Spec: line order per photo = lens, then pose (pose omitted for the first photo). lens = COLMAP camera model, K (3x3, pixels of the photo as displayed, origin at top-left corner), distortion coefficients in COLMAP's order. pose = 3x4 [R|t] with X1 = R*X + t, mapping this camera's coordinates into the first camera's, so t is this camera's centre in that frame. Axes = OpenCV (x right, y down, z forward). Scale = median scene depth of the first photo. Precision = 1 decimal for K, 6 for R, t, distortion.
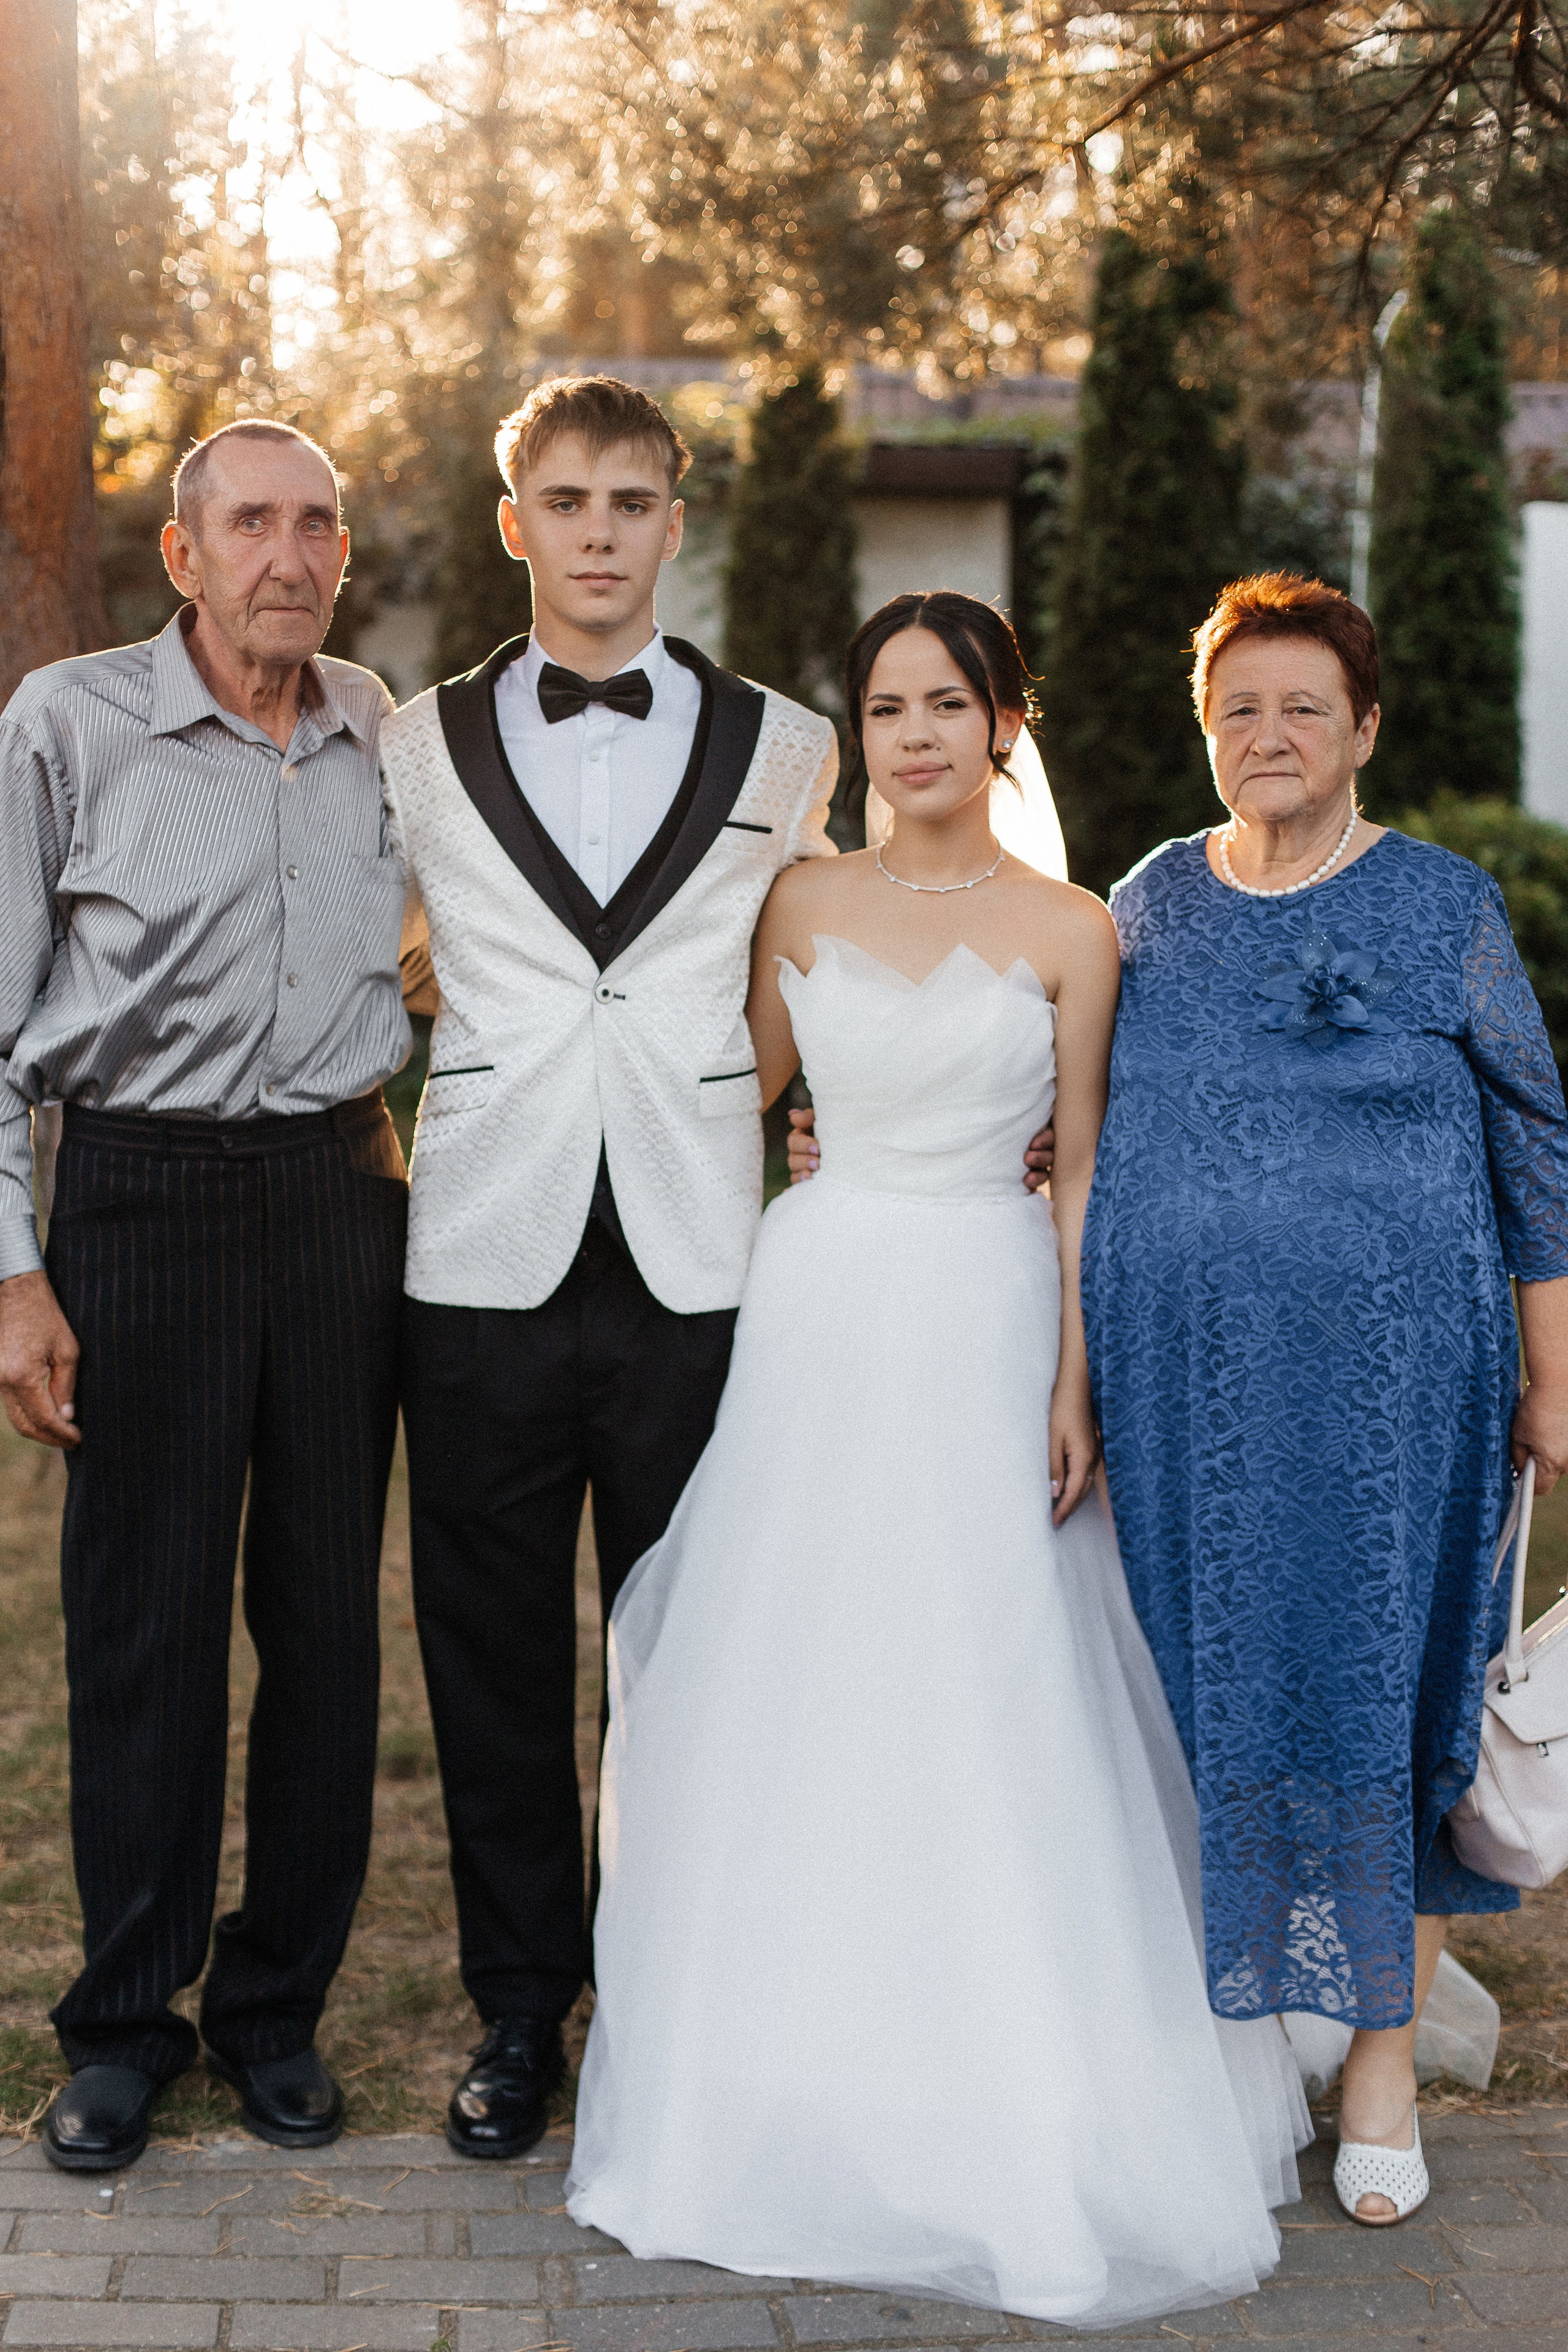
lens RADIAL K [[3396.6, 0, 752.9], [0, 3396.6, 1222.2], [0, 0, 1]] dist [-0.001615, -0.054665]
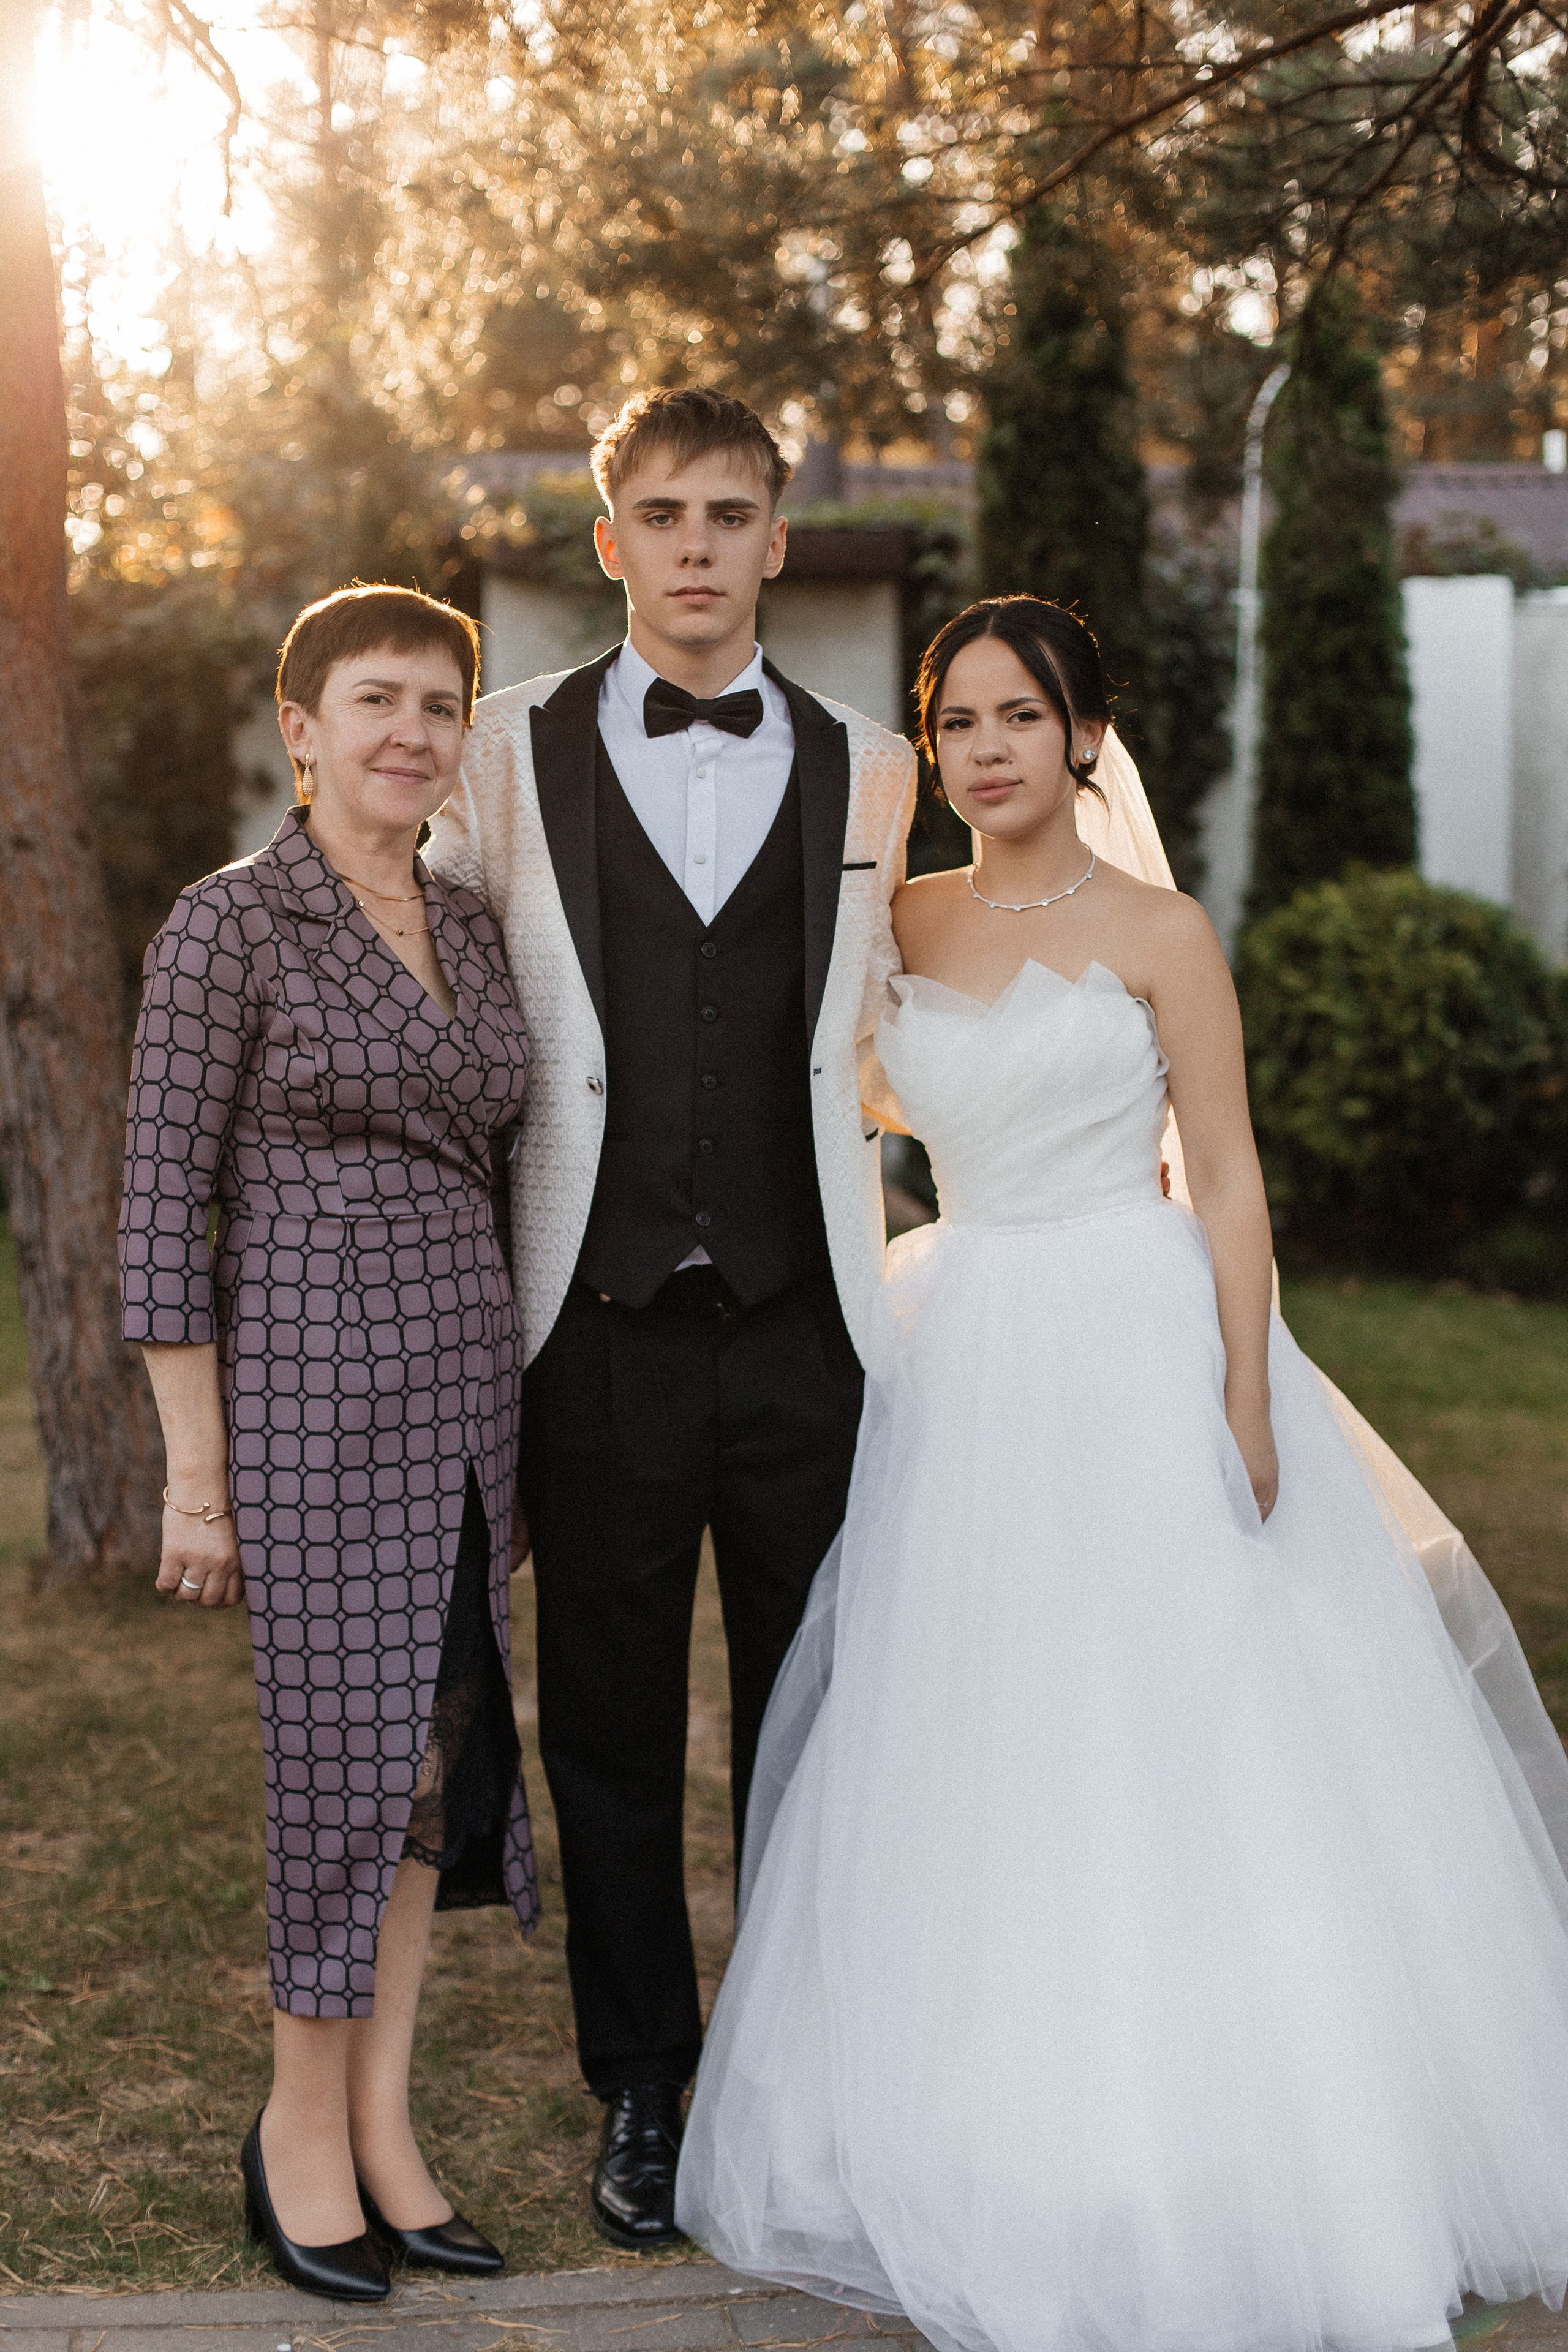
lens RADIAL K [[3399.6, 0, 753.1], [0, 3399.6, 1207.2], [0, 0, 1]] dist [-0.006780, -0.016752]
pose [[0.998041, -0.025188, 0.057268, -0.090681], [0.027188, 0.999038, -0.034415, 0.010317], [-0.056346, 0.035905, 0.997766, 0.052774]]
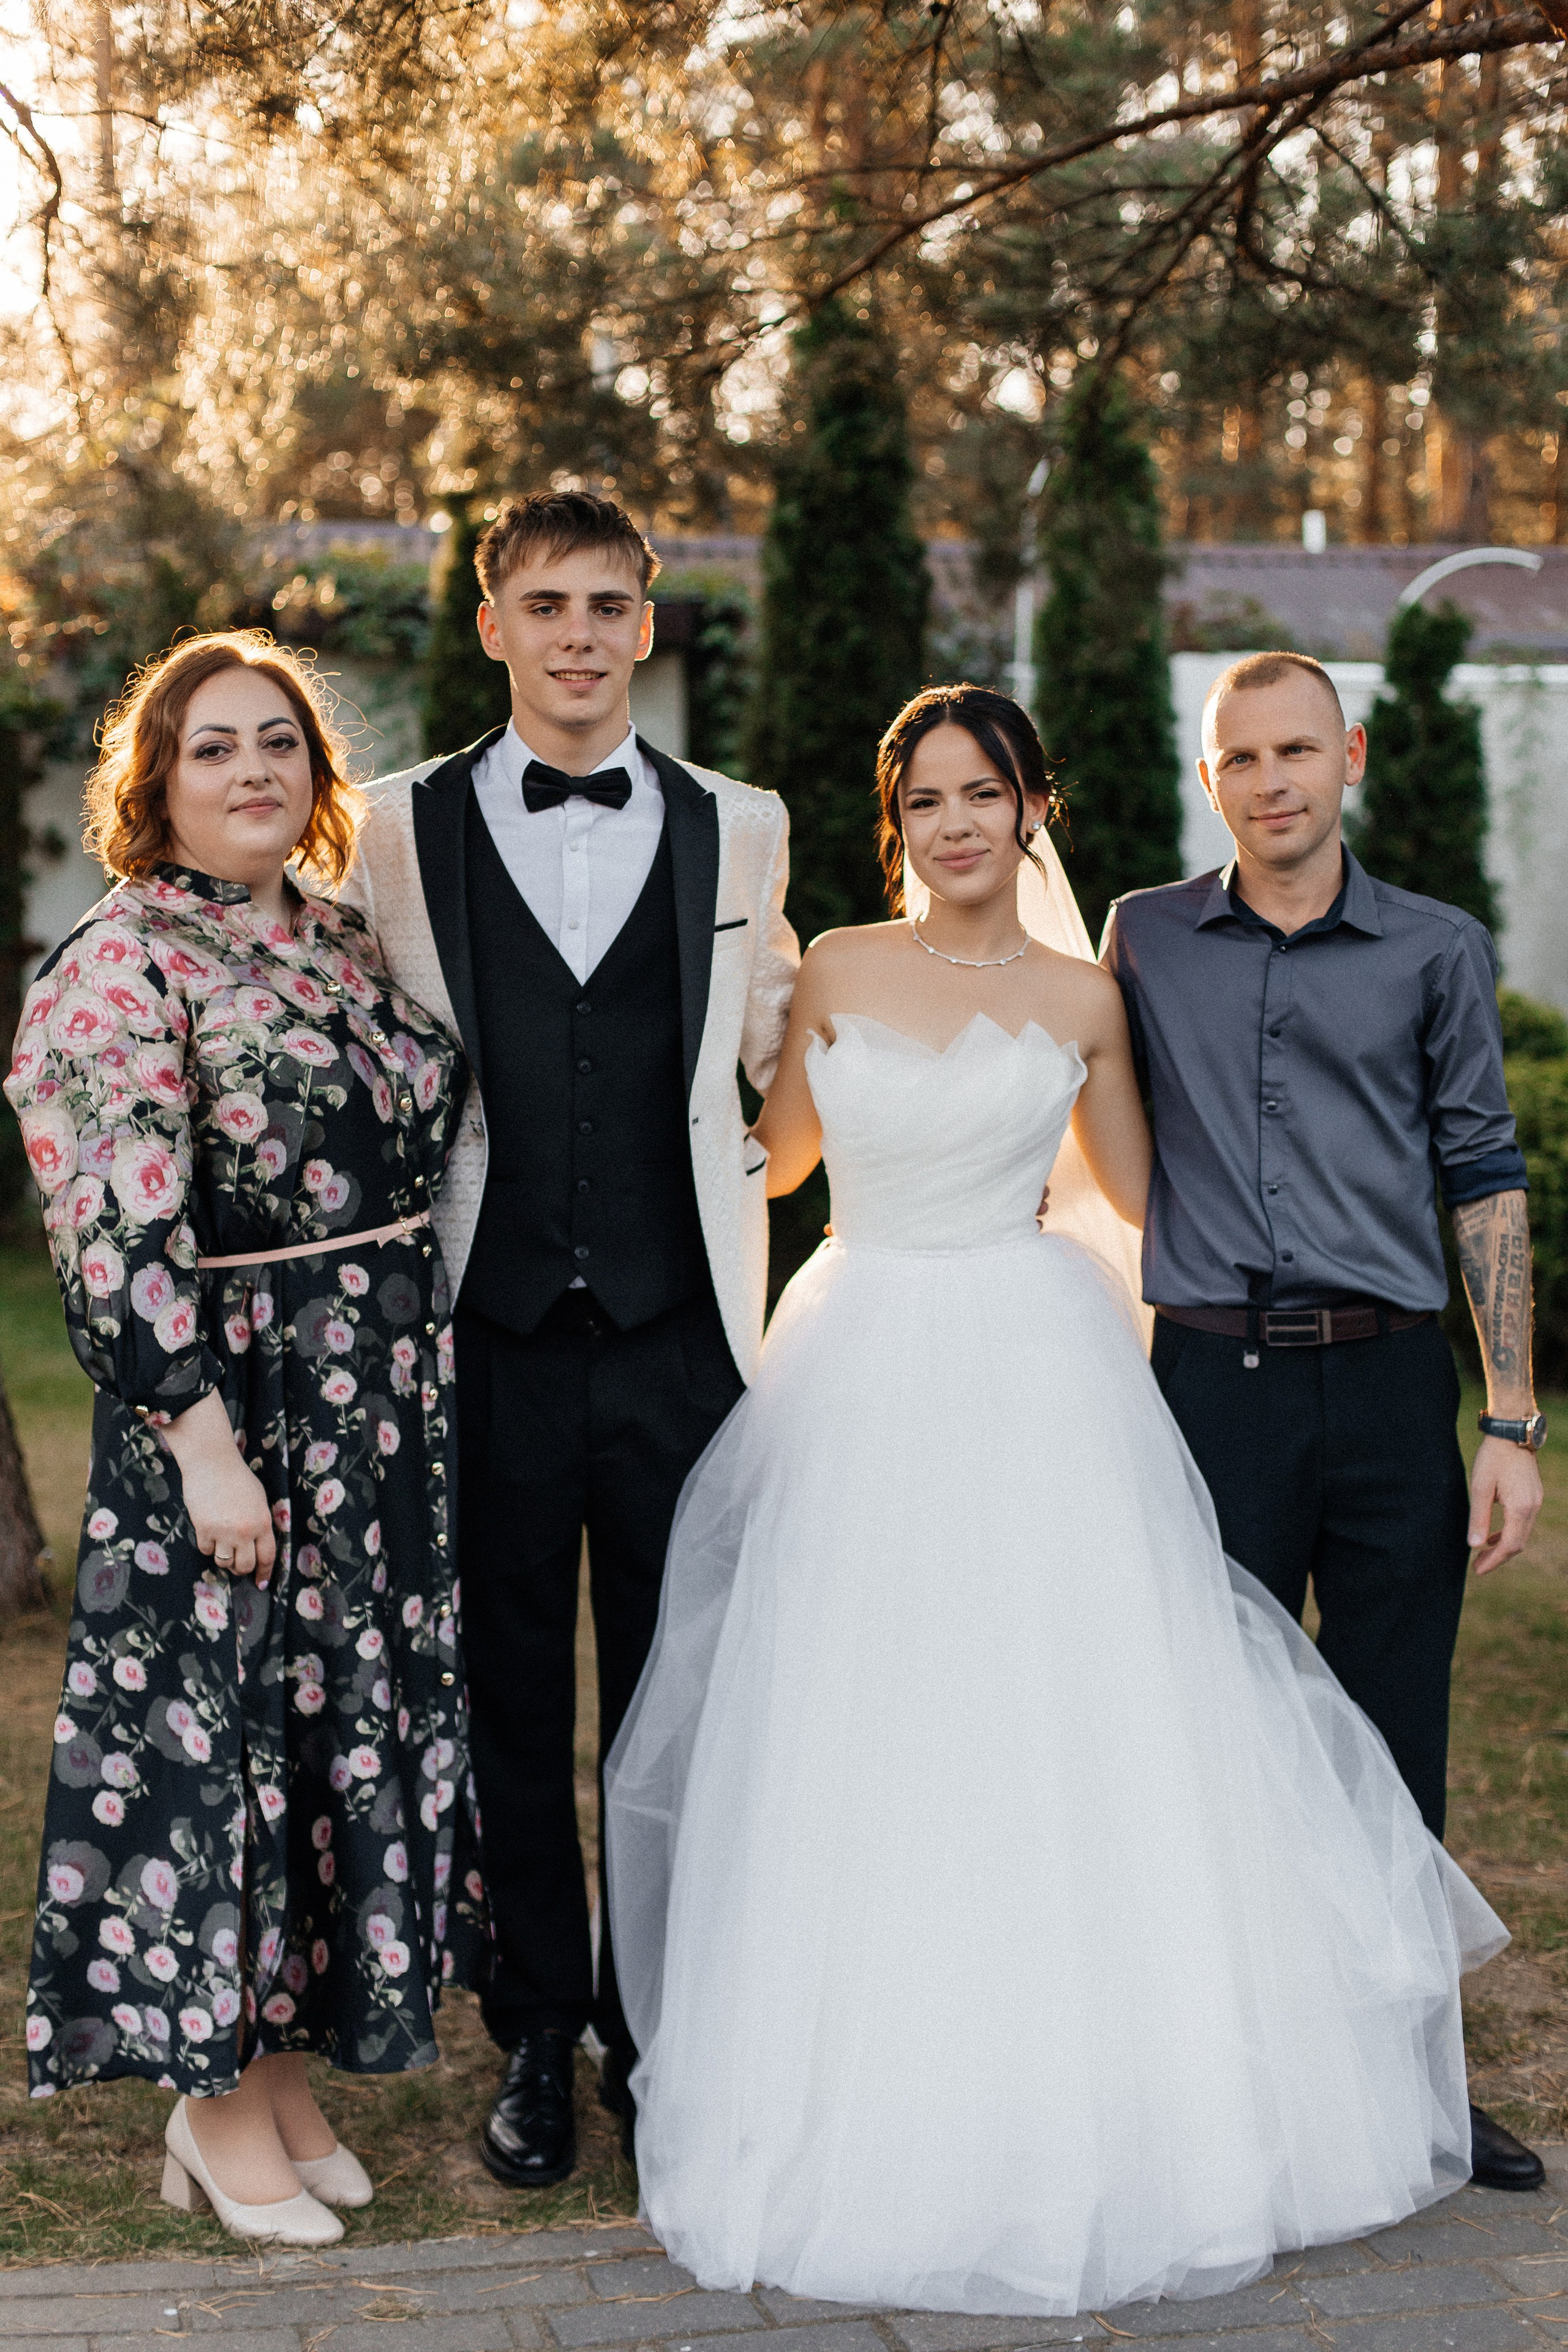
lens RADIAL K [[3399.6, 0, 753.1], [0, 3399.6, 1207.2], [0, 0, 1]] dist [-0.006780, -0.016752]
pose [[0.991723, -0.025965, 0.125739, -0.116123], [0.032742, 0.998103, -0.052138, 0.020961], [-0.124147, 0.055823, 0.990692, -0.006000]]
